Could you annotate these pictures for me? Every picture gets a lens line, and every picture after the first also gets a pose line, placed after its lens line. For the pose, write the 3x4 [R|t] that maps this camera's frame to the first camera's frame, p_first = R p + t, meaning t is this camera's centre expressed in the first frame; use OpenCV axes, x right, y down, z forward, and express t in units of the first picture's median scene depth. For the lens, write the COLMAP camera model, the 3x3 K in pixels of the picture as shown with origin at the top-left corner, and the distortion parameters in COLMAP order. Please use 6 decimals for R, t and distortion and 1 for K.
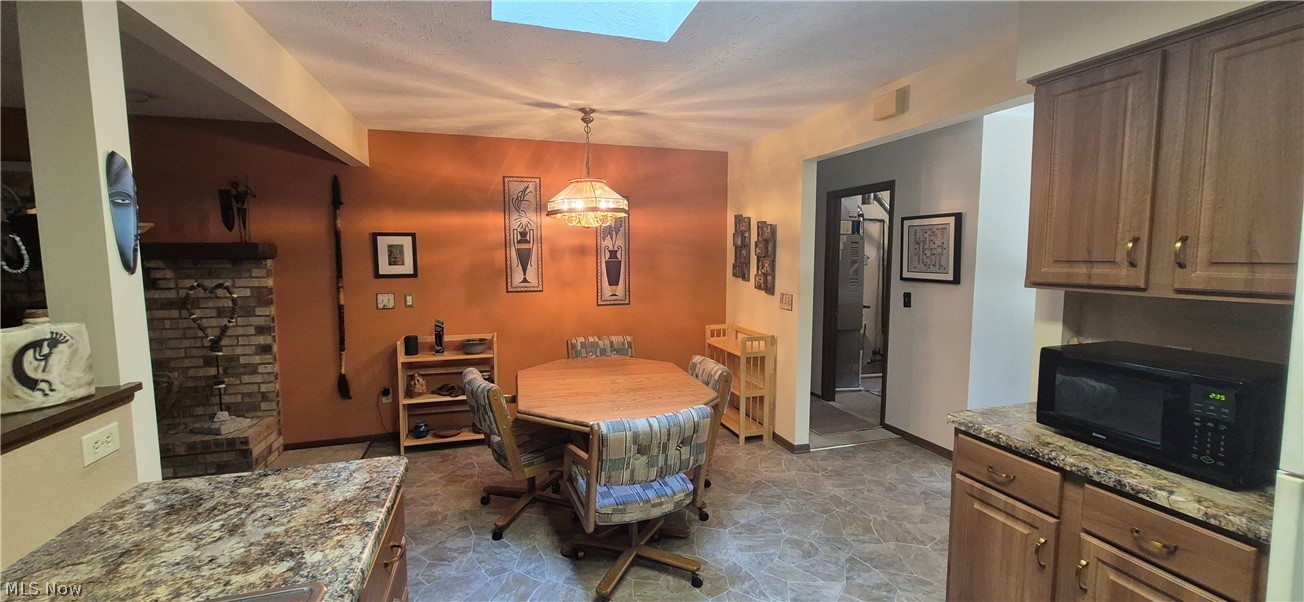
lens RADIAL K [[512.9, 0, 656.9], [0, 512.9, 298.4], [0, 0, 1]] dist [0.000130, 0.000185]
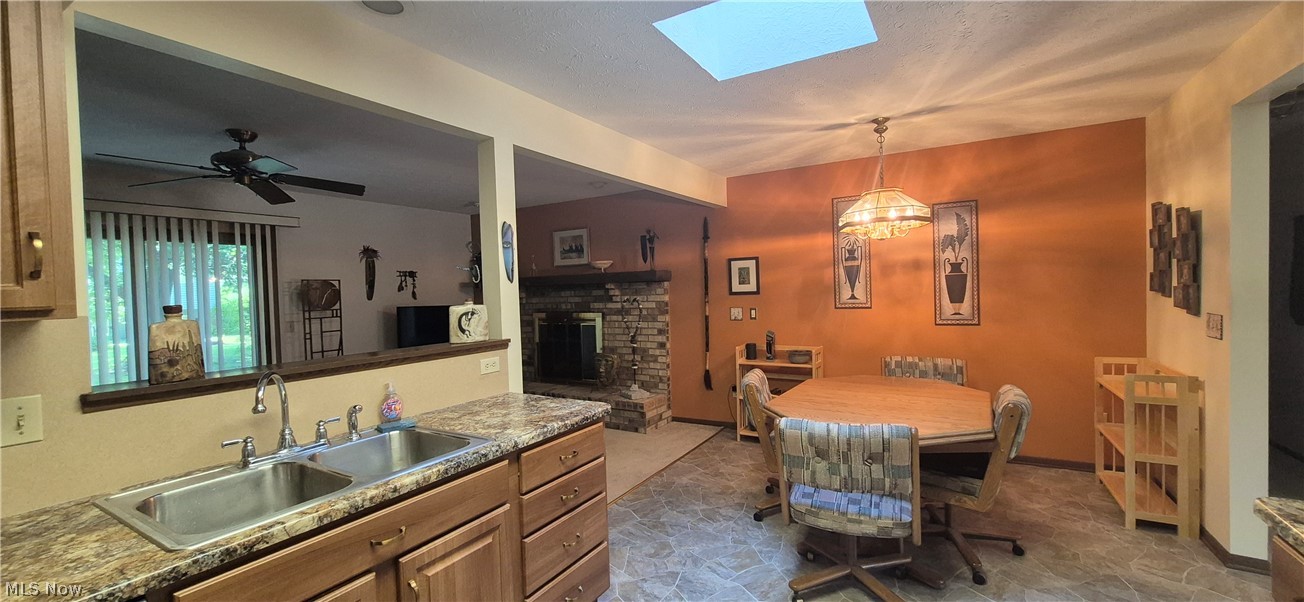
lens RADIAL K [[512.9, 0, 656.9], [0, 512.9, 298.4], [0, 0, 1]] dist [0.000130, 0.000185]
pose [[0.668009, -0.003033, -0.744147, 0.282072], [-0.036242, 0.998672, -0.036604, 0.022549], [0.743270, 0.051421, 0.667013, 0.042320]]
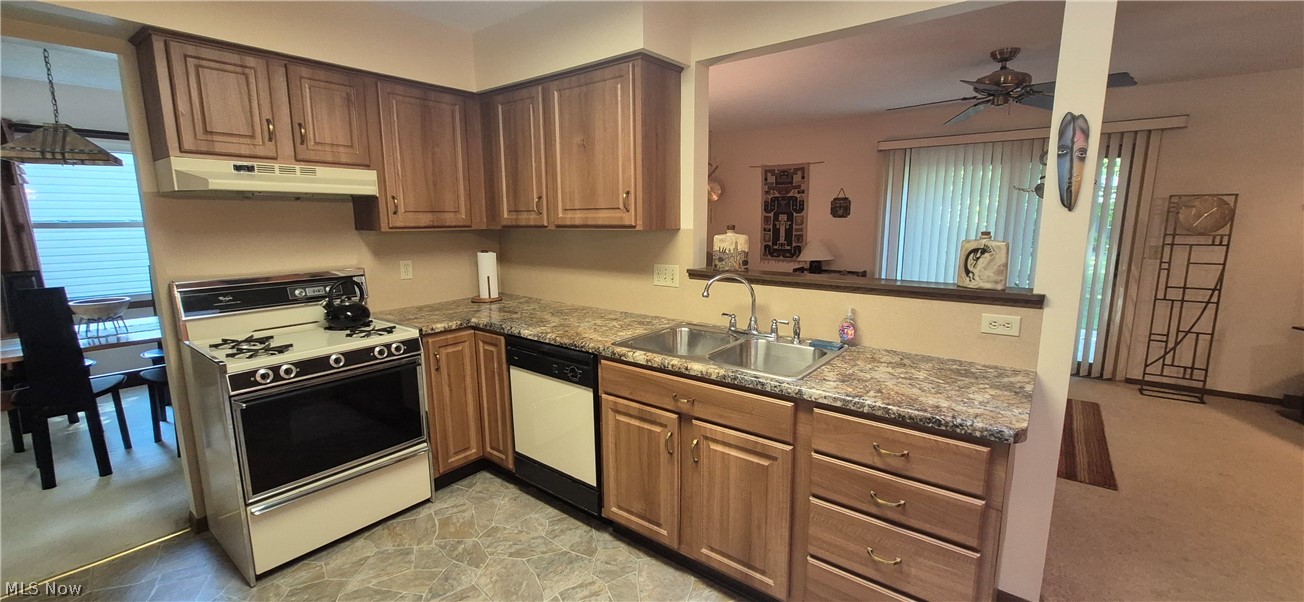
lens RADIAL K [[512.9, 0, 656.9], [0, 512.9, 298.4], [0, 0, 1]] dist [0.000130, 0.000185]
pose [[-0.819488, 0.095111, -0.565149, 0.186174], [-0.045336, 0.972283, 0.229368, -0.028938], [0.571300, 0.213586, -0.792463, 0.524023]]
